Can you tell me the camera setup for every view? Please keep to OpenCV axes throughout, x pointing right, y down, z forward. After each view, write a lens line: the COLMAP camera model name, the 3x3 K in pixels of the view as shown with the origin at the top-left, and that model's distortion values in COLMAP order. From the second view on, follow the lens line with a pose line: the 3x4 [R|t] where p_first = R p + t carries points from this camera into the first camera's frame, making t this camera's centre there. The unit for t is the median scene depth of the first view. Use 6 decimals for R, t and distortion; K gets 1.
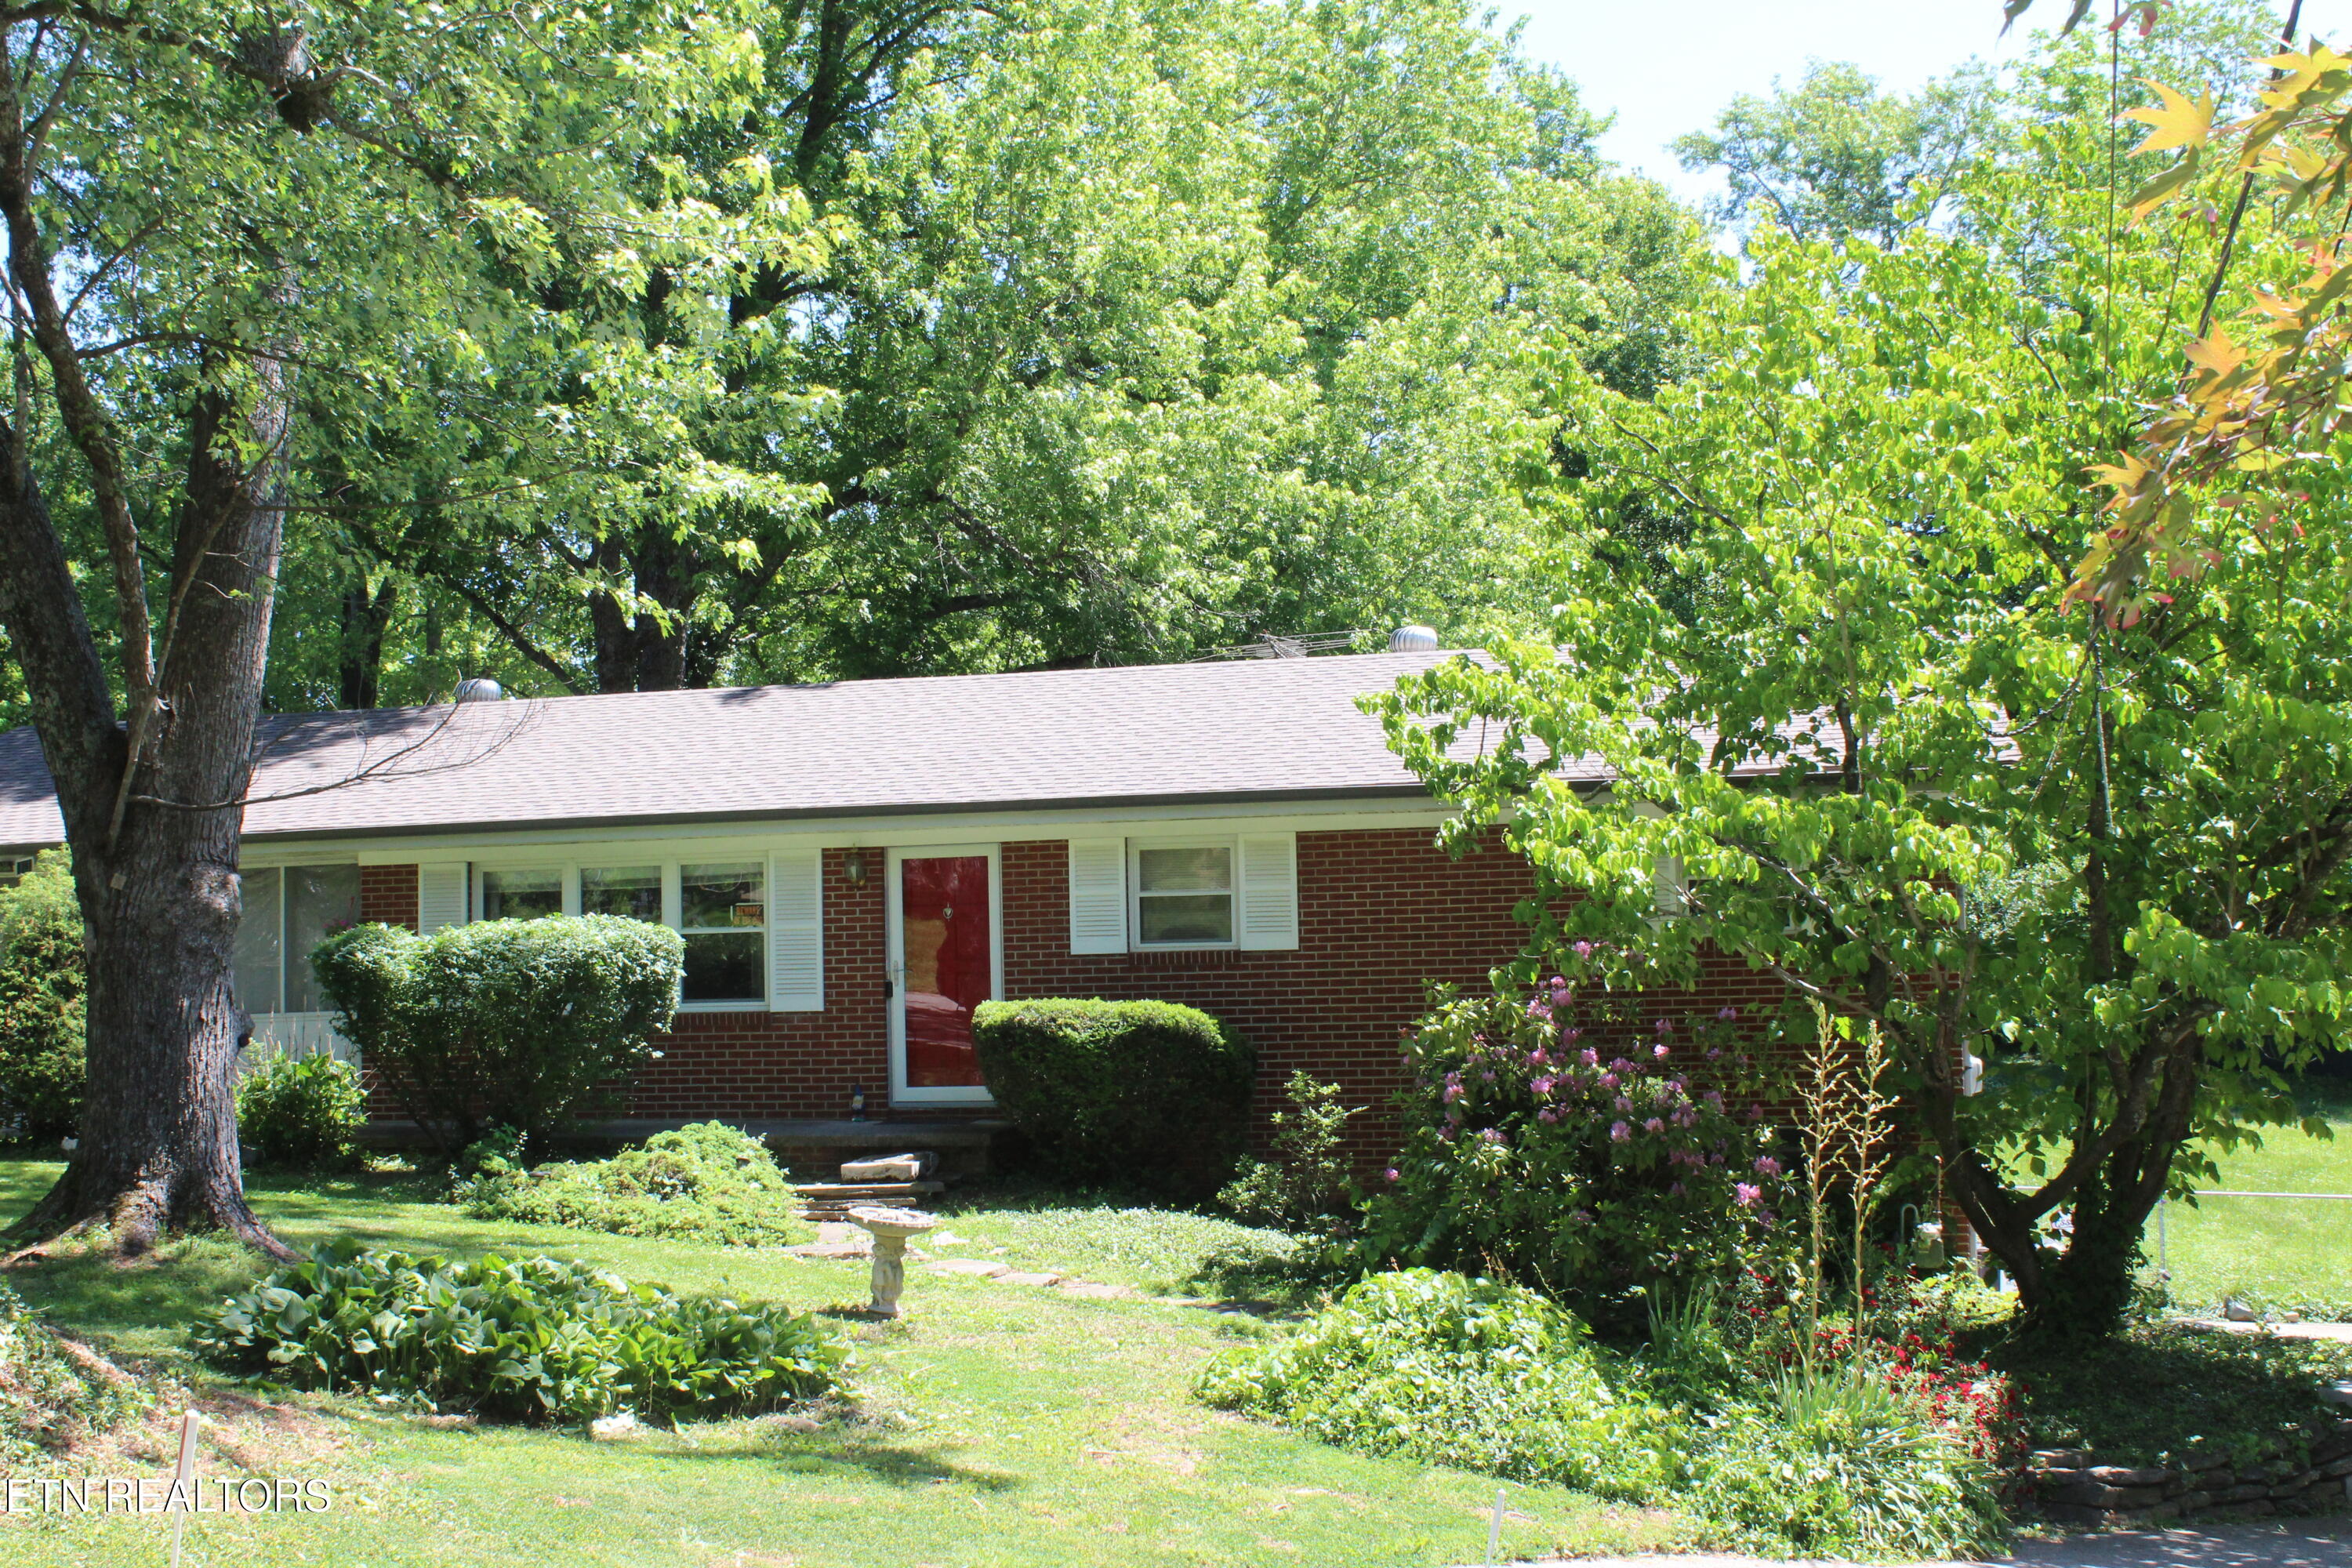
lens RADIAL K [[2602.1, 0, 1176.0], [0, 2602.1, 784.0], [0, 0, 1]] dist [-0.046831, -0.006135]
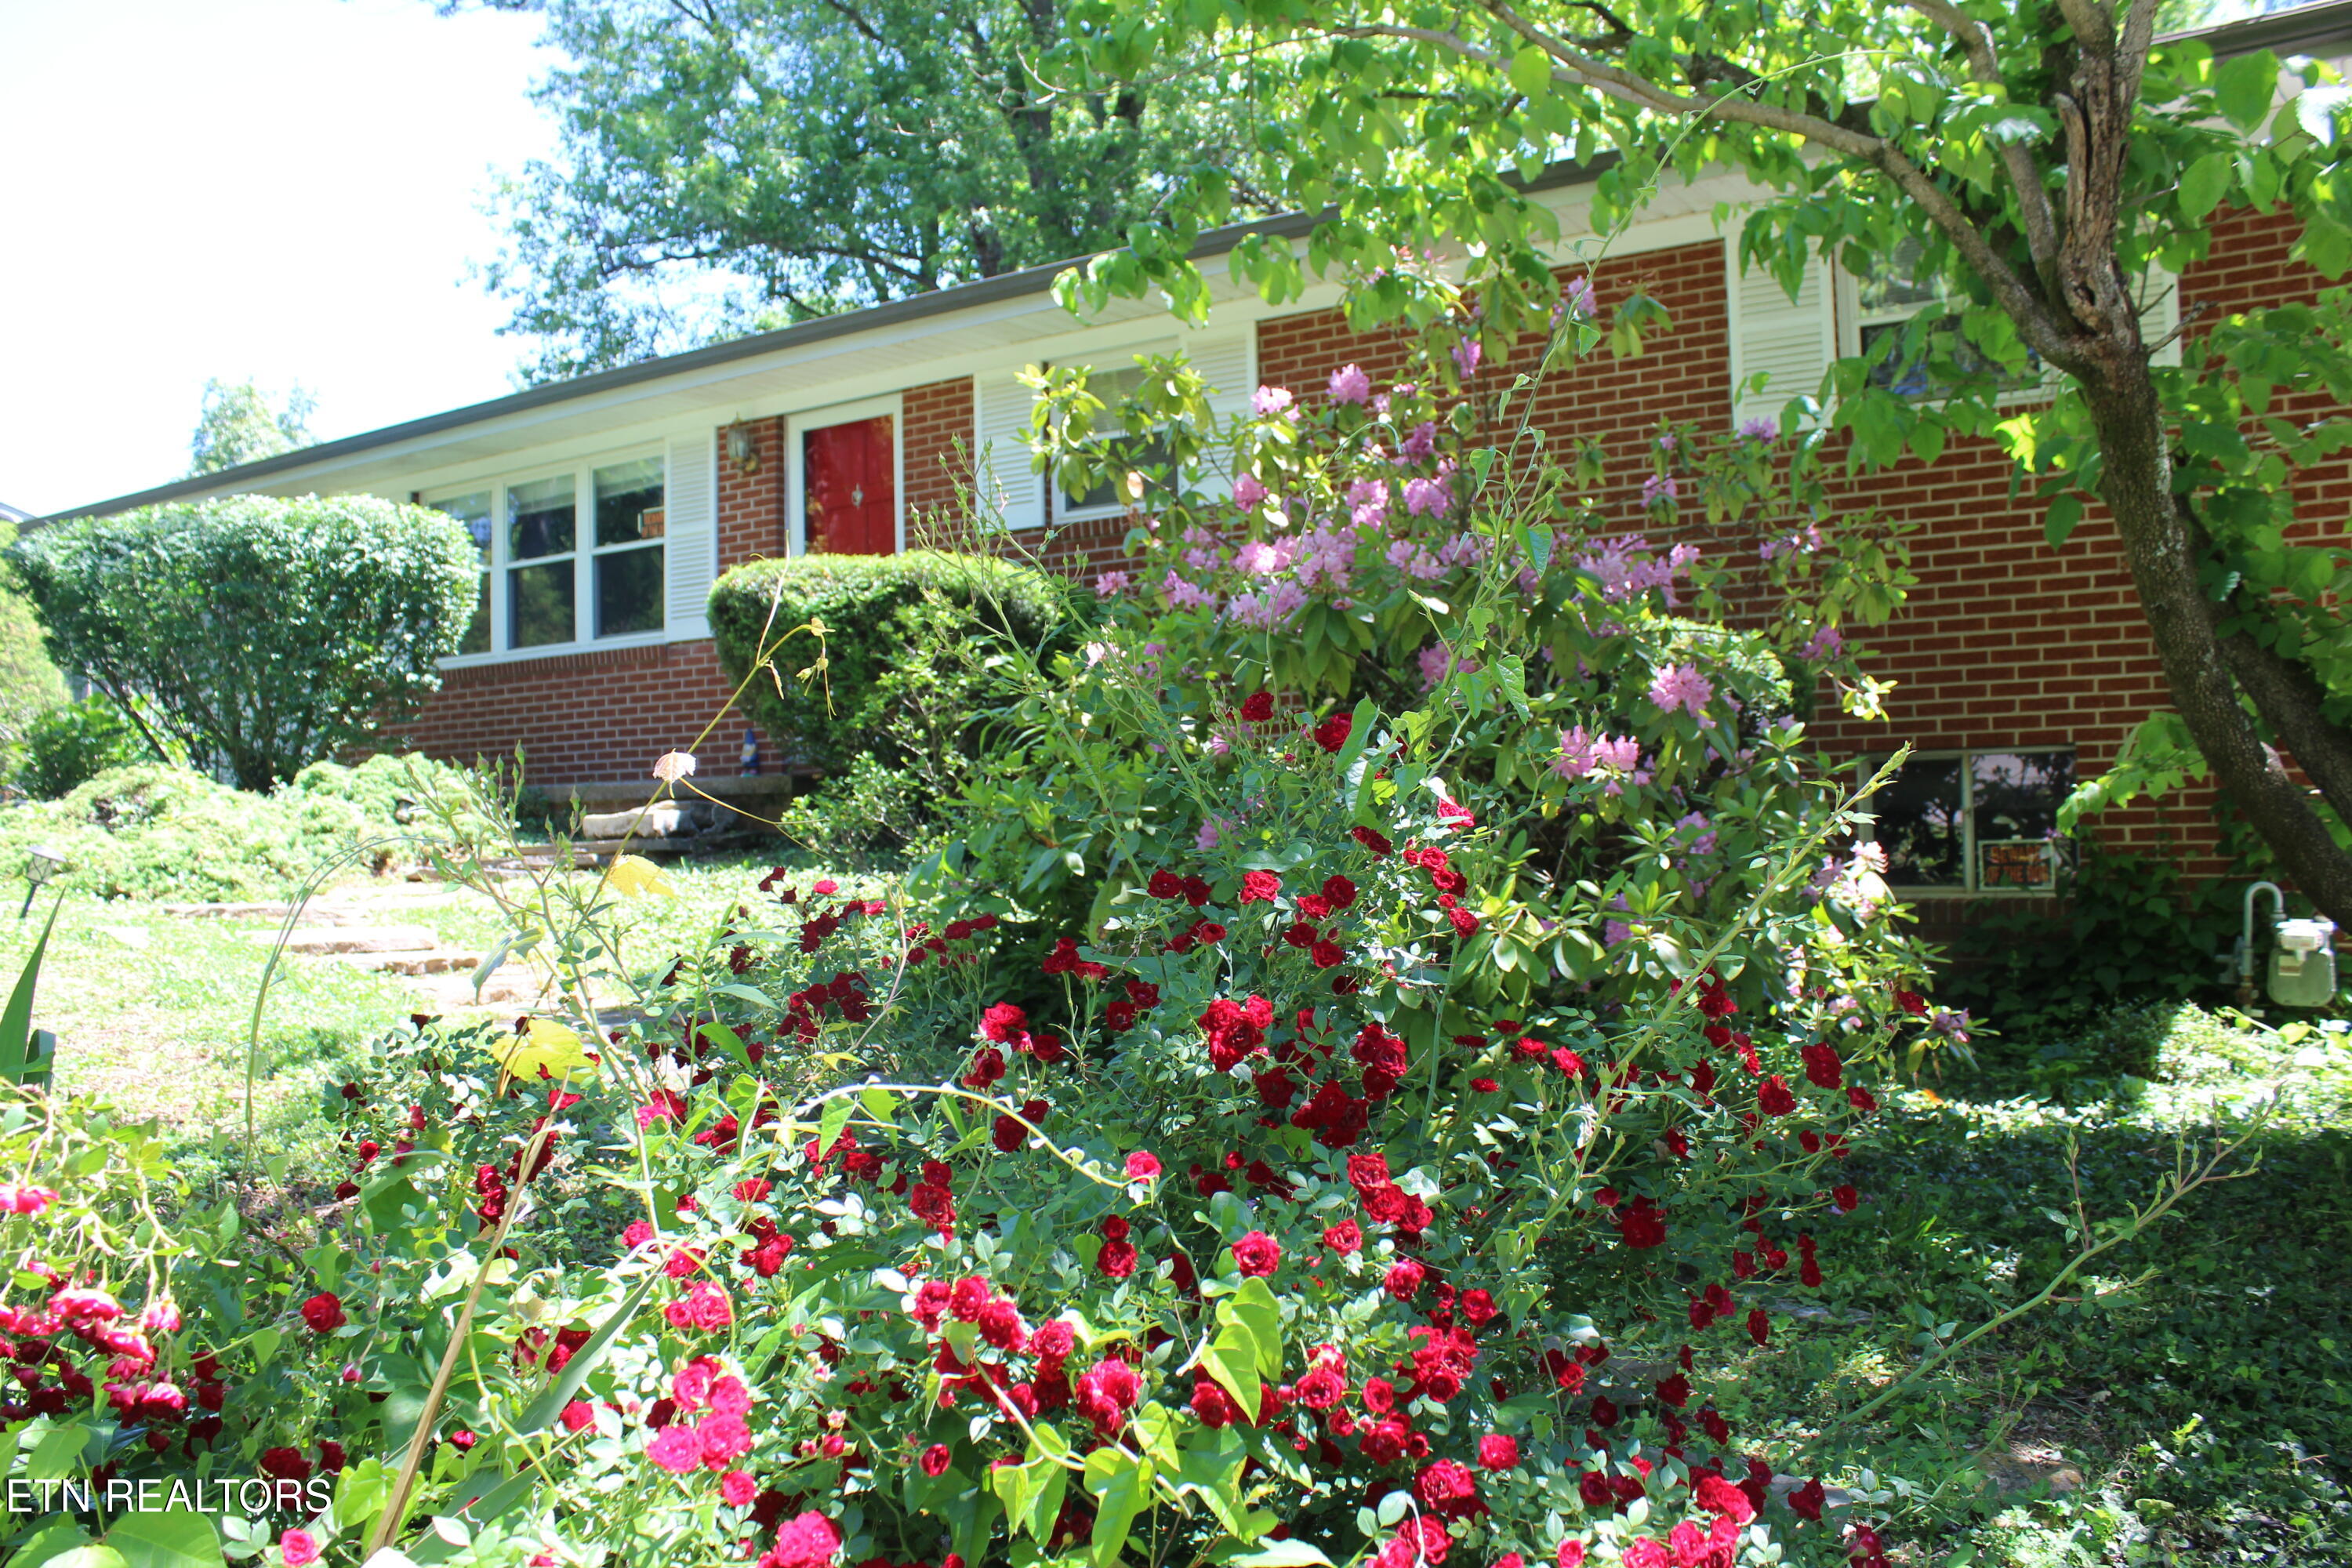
lens RADIAL K [[1951.0, 0, 1183.8], [0, 1951.0, 834.7], [0, 0, 1]] dist [-0.158715, 0.123937]
pose [[0.947519, 0.003049, -0.319685, 0.191617], [0.025506, 0.996046, 0.085100, 0.109538], [0.318681, -0.088788, 0.943695, 0.548090]]
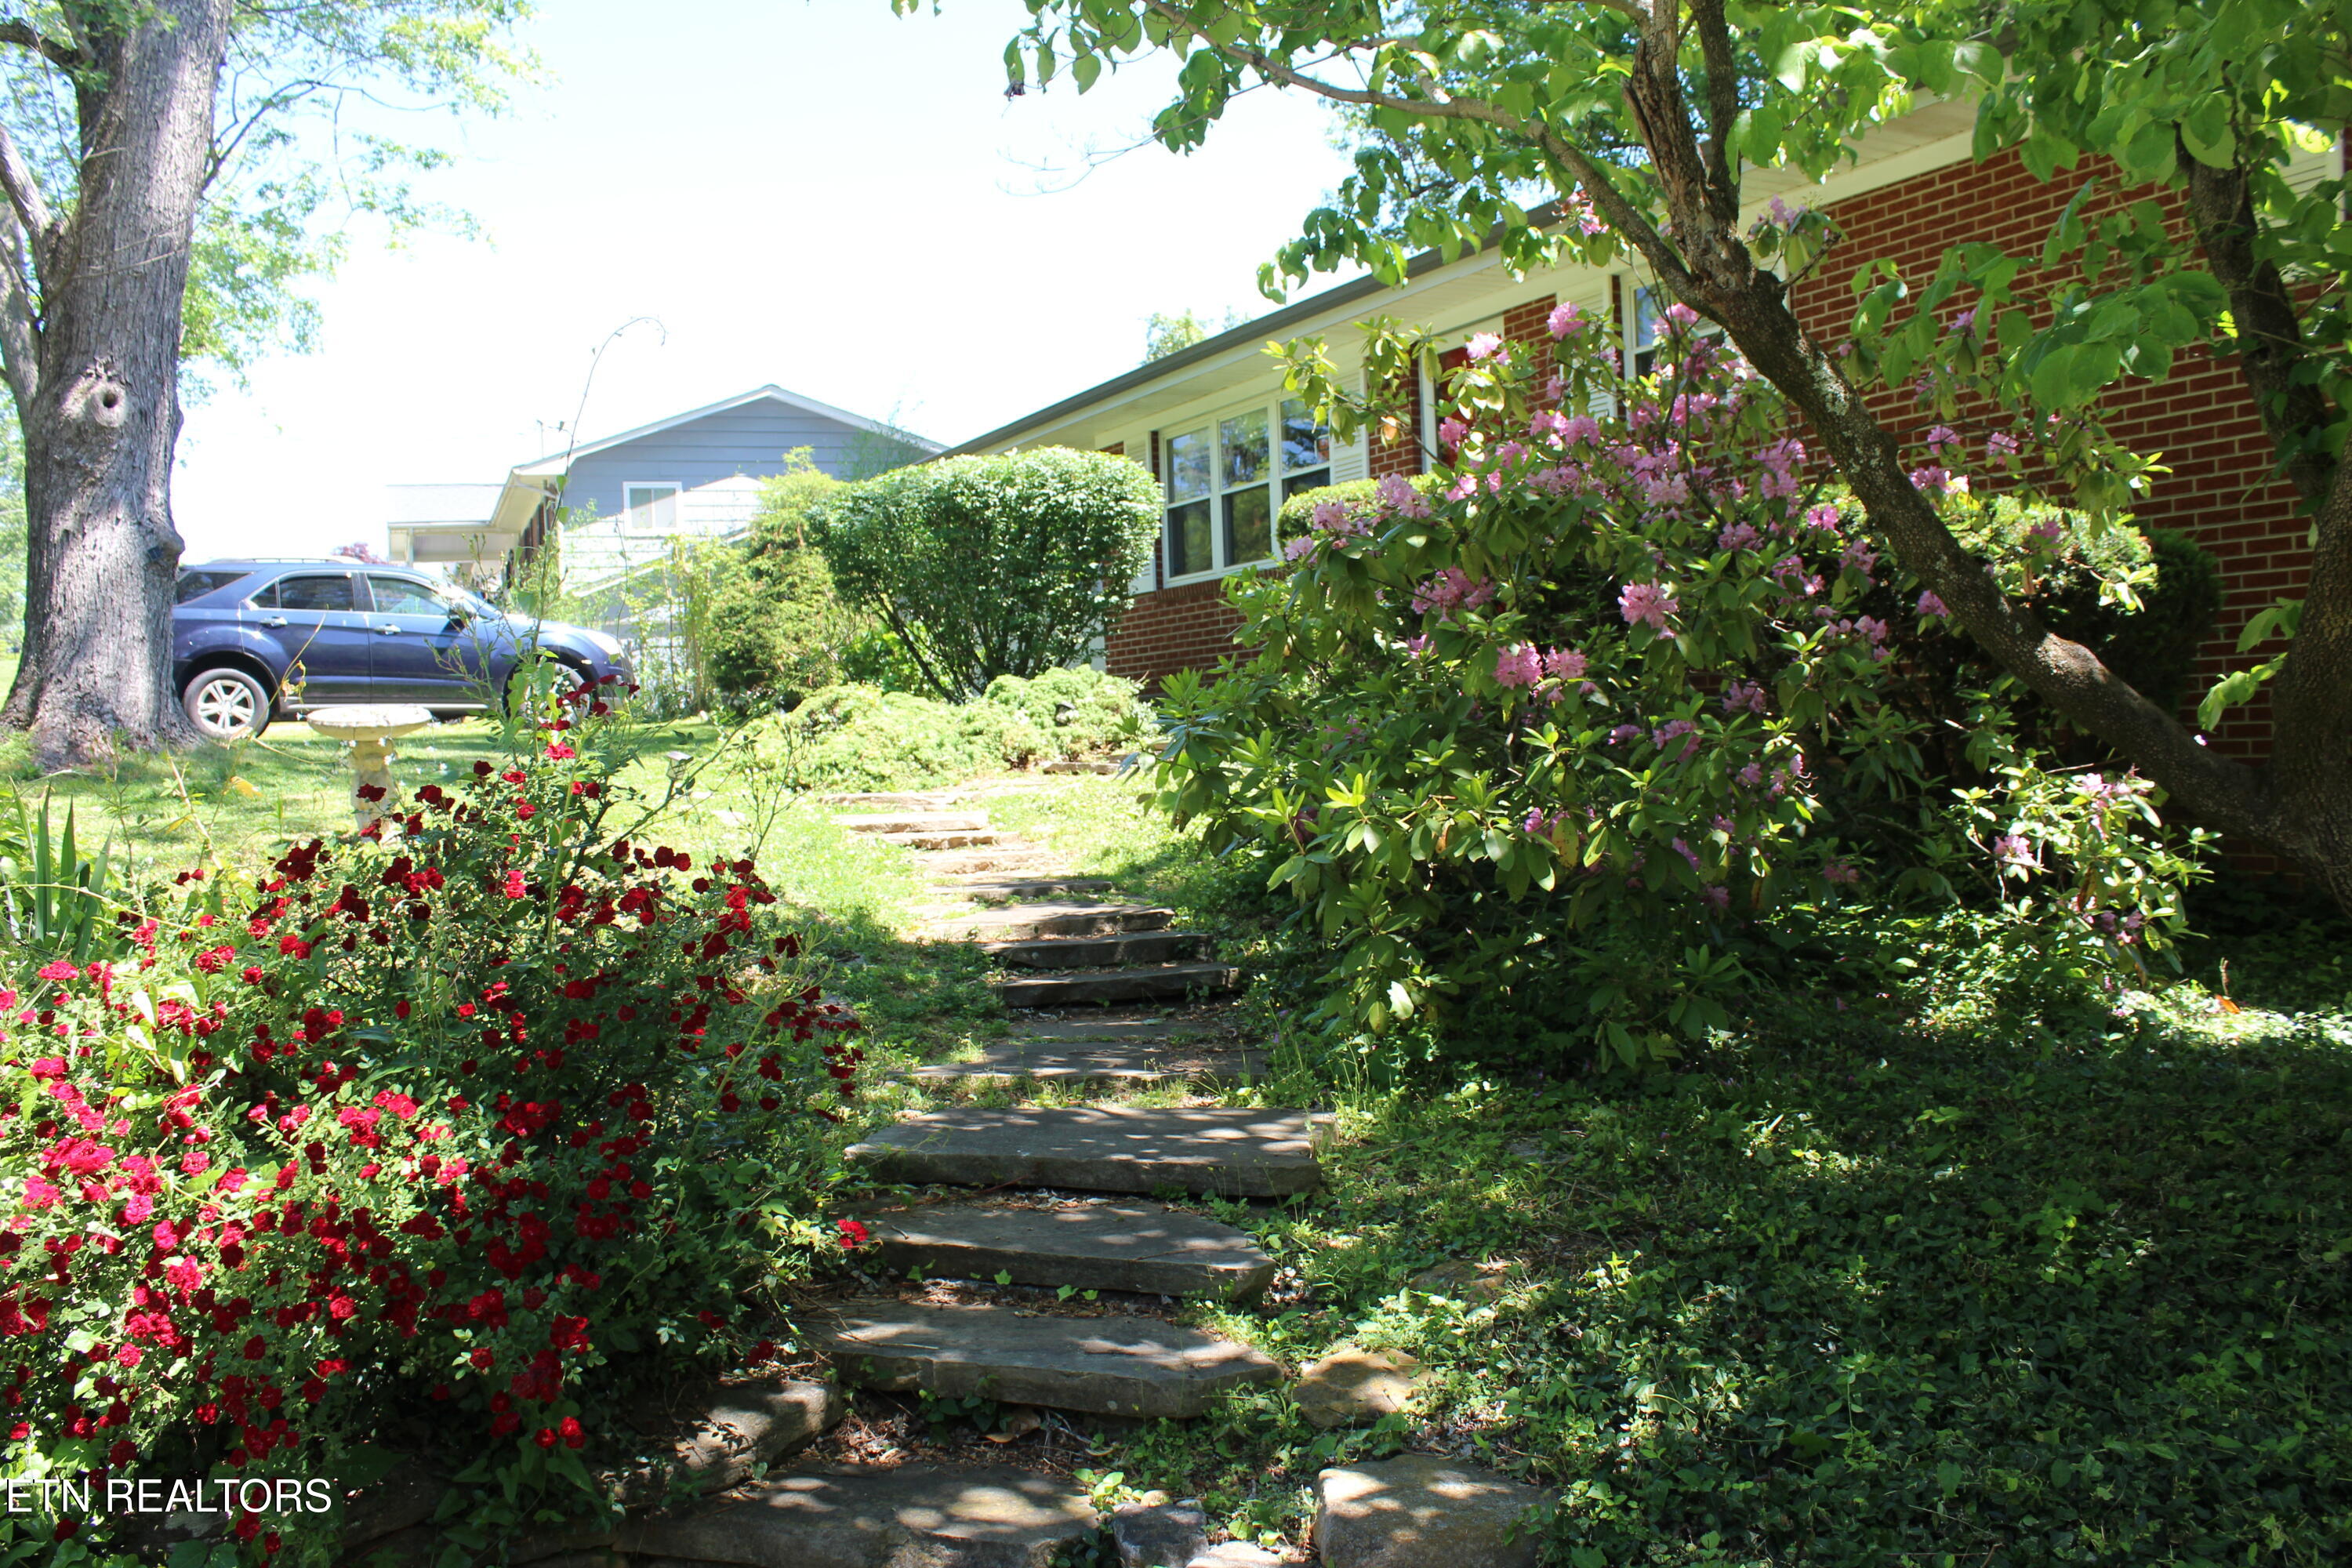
lens RADIAL K [[1951.0, 0, 1183.8], [0, 1951.0, 834.7], [0, 0, 1]] dist [-0.158715, 0.123937]
pose [[0.683117, 0.032680, -0.729577, 0.310224], [0.078537, 0.989918, 0.117877, 0.108949], [0.726074, -0.137823, 0.673663, 0.566373]]
